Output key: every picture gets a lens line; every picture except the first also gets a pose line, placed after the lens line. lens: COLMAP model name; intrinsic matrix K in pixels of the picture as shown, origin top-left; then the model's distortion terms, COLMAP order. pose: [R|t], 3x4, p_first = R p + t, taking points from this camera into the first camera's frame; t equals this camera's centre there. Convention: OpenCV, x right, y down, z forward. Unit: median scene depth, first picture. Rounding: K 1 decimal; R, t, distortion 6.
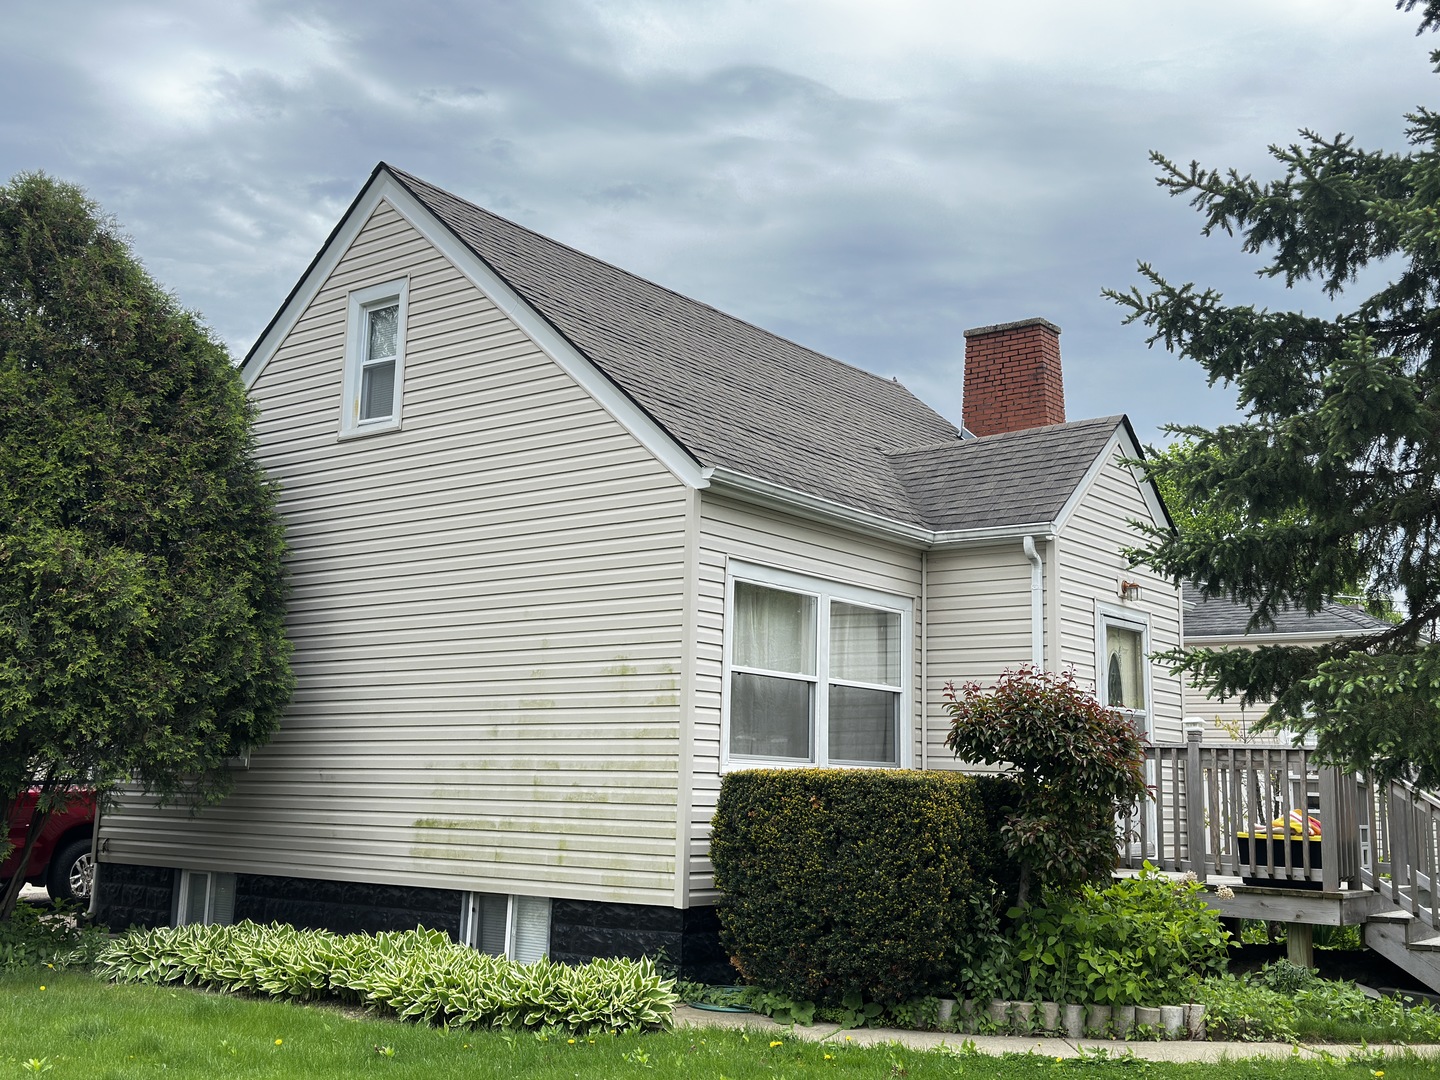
lens RADIAL K [[1516.7, 0, 720.0], [0, 1516.7, 540.0], [0, 0, 1]] dist [0.195624, -0.389888]
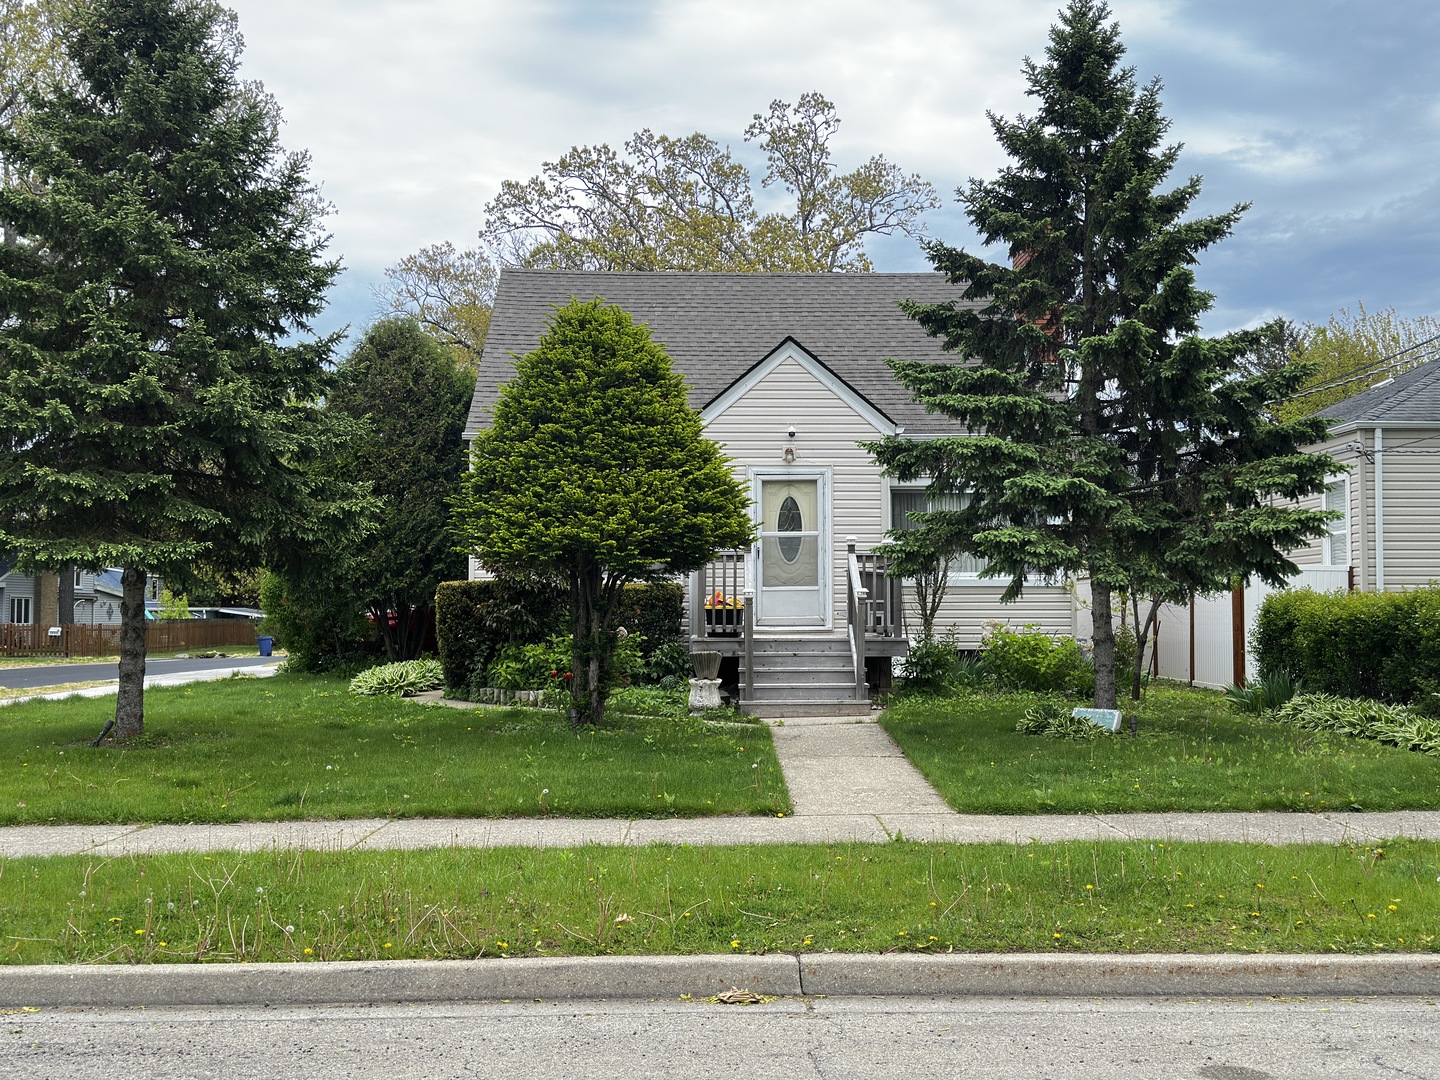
lens RADIAL K [[1516.7, 0, 720.0], [0, 1516.7, 540.0], [0, 0, 1]] dist [0.195624, -0.389888]
pose [[0.624448, -0.062436, -0.778567, 1.659201], [0.143744, 0.988961, 0.035982, 0.062760], [0.767725, -0.134383, 0.626529, -0.008236]]
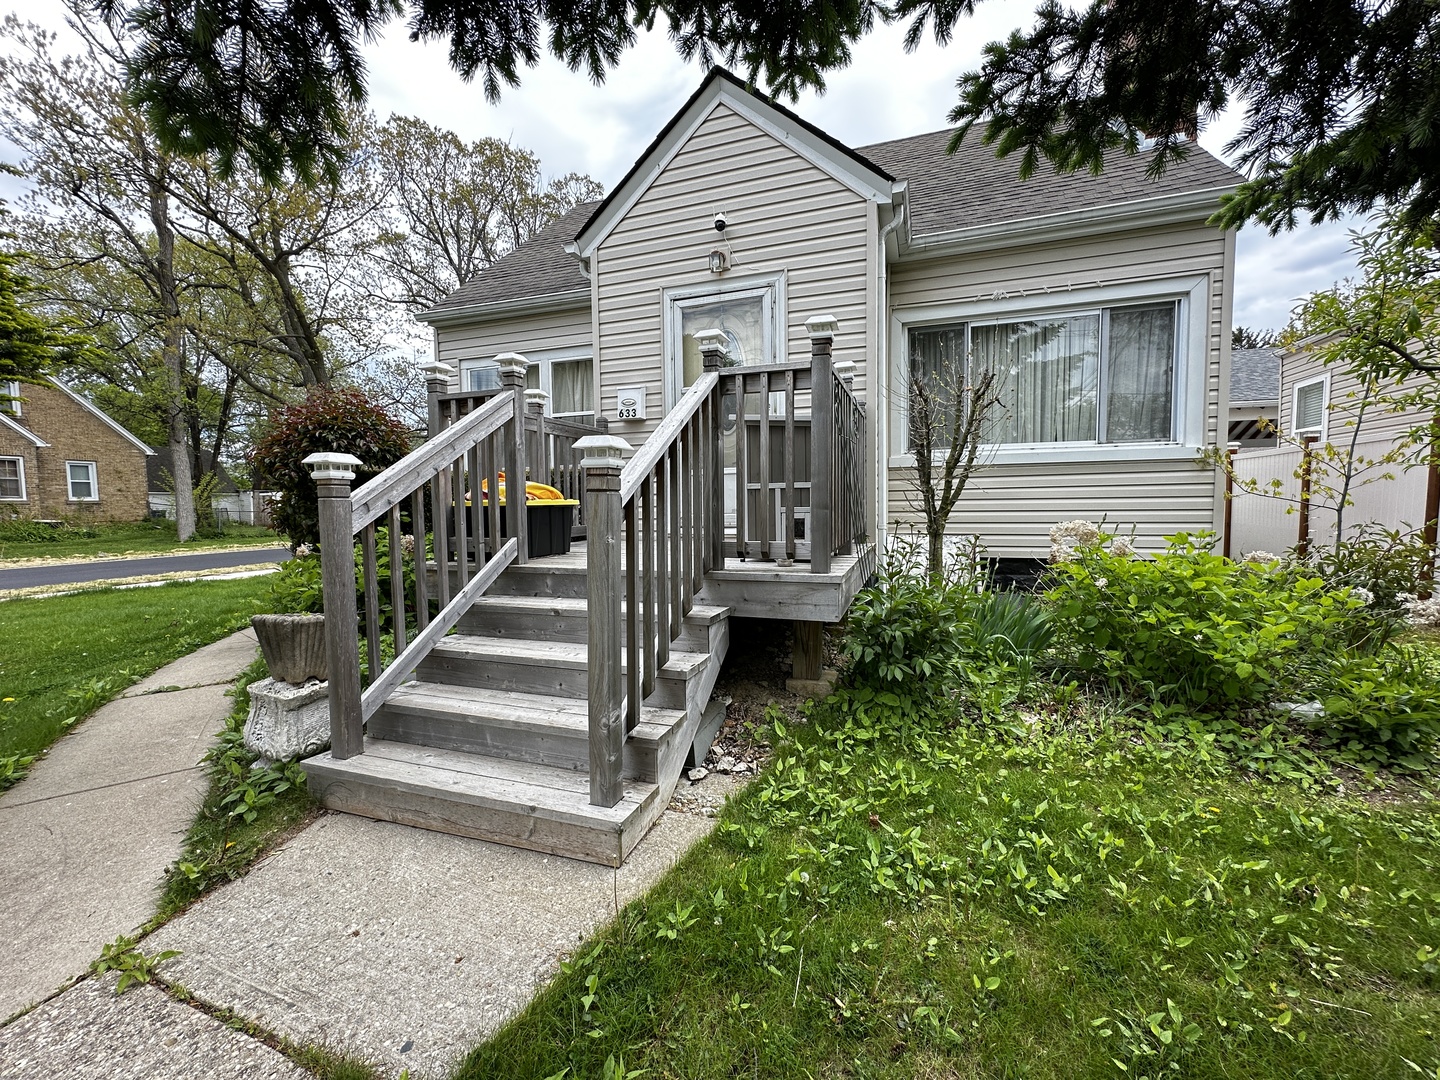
lens RADIAL K [[572.2, 0, 720.0], [0, 572.2, 540.0], [0, 0, 1]] dist [0.000902, 0.000284]
pose [[0.321775, 0.035884, -0.946136, 0.736145], [0.174112, 0.979998, 0.096383, 0.204747], [0.930669, -0.195748, 0.309091, 1.018021]]
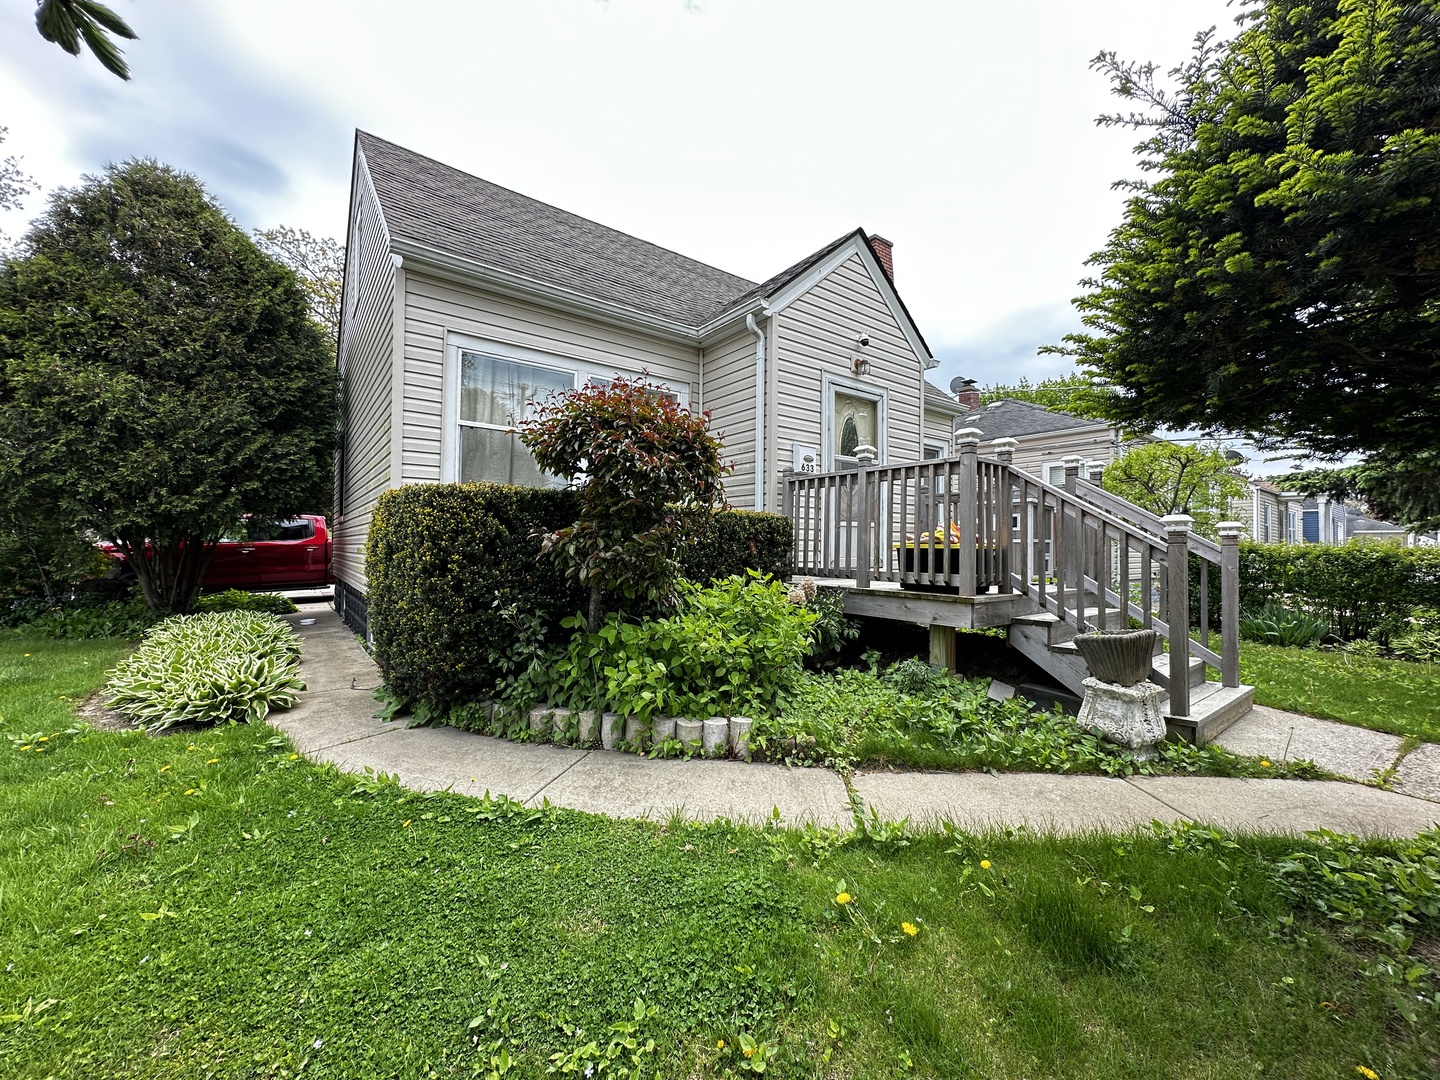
lens RADIAL K [[572.2, 0, 720.0], [0, 572.2, 540.0], [0, 0, 1]] dist [0.000902, 0.000284]
pose [[0.966657, -0.019589, -0.255325, 0.324050], [0.055631, 0.989321, 0.134718, 0.125738], [0.249960, -0.144430, 0.957424, 0.583633]]
